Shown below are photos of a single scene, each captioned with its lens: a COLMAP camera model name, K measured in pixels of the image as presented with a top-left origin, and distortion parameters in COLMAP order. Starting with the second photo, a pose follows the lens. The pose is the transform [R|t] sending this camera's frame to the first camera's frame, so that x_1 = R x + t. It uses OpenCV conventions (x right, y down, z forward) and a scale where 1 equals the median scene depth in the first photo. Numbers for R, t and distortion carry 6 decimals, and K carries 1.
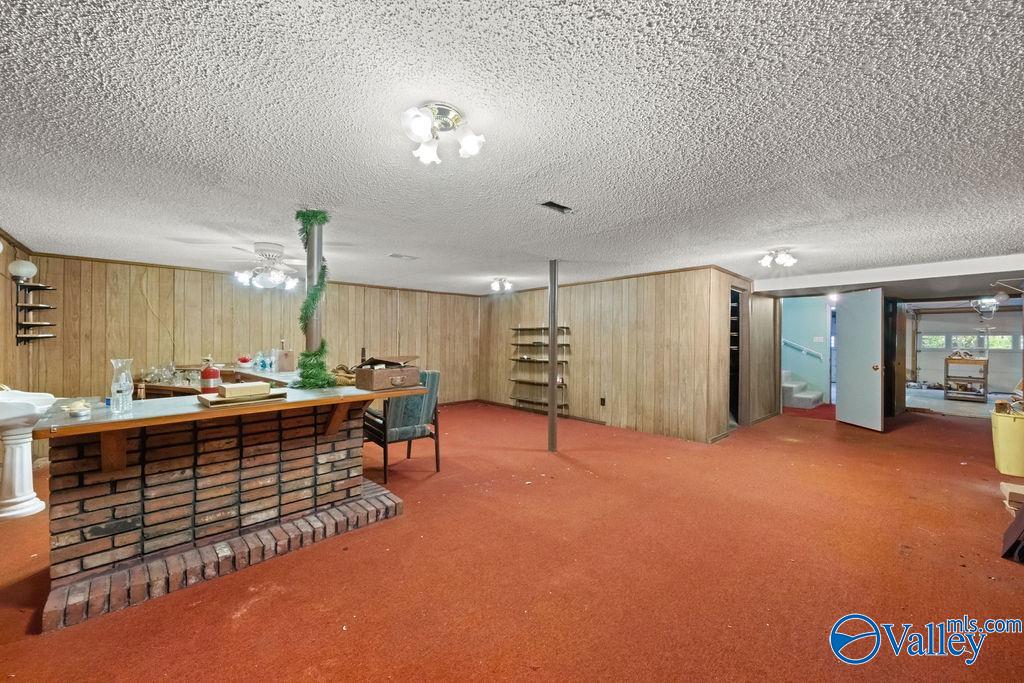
lens RADIAL K [[402.9, 0, 509.7], [0, 402.9, 341.0], [0, 0, 1]] dist [-0.000354, -0.000084]
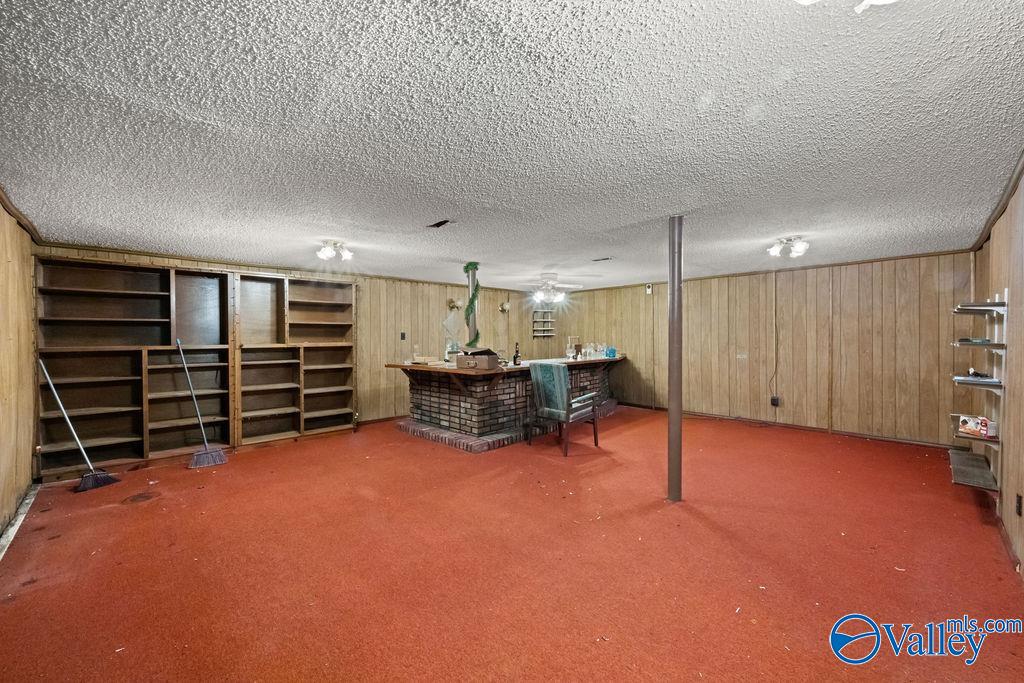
lens RADIAL K [[402.9, 0, 509.7], [0, 402.9, 341.0], [0, 0, 1]] dist [-0.000354, -0.000084]
pose [[0.005300, 0.008987, -0.999946, 1.286487], [0.003341, 0.999954, 0.009004, -0.001108], [0.999980, -0.003388, 0.005270, 1.184479]]
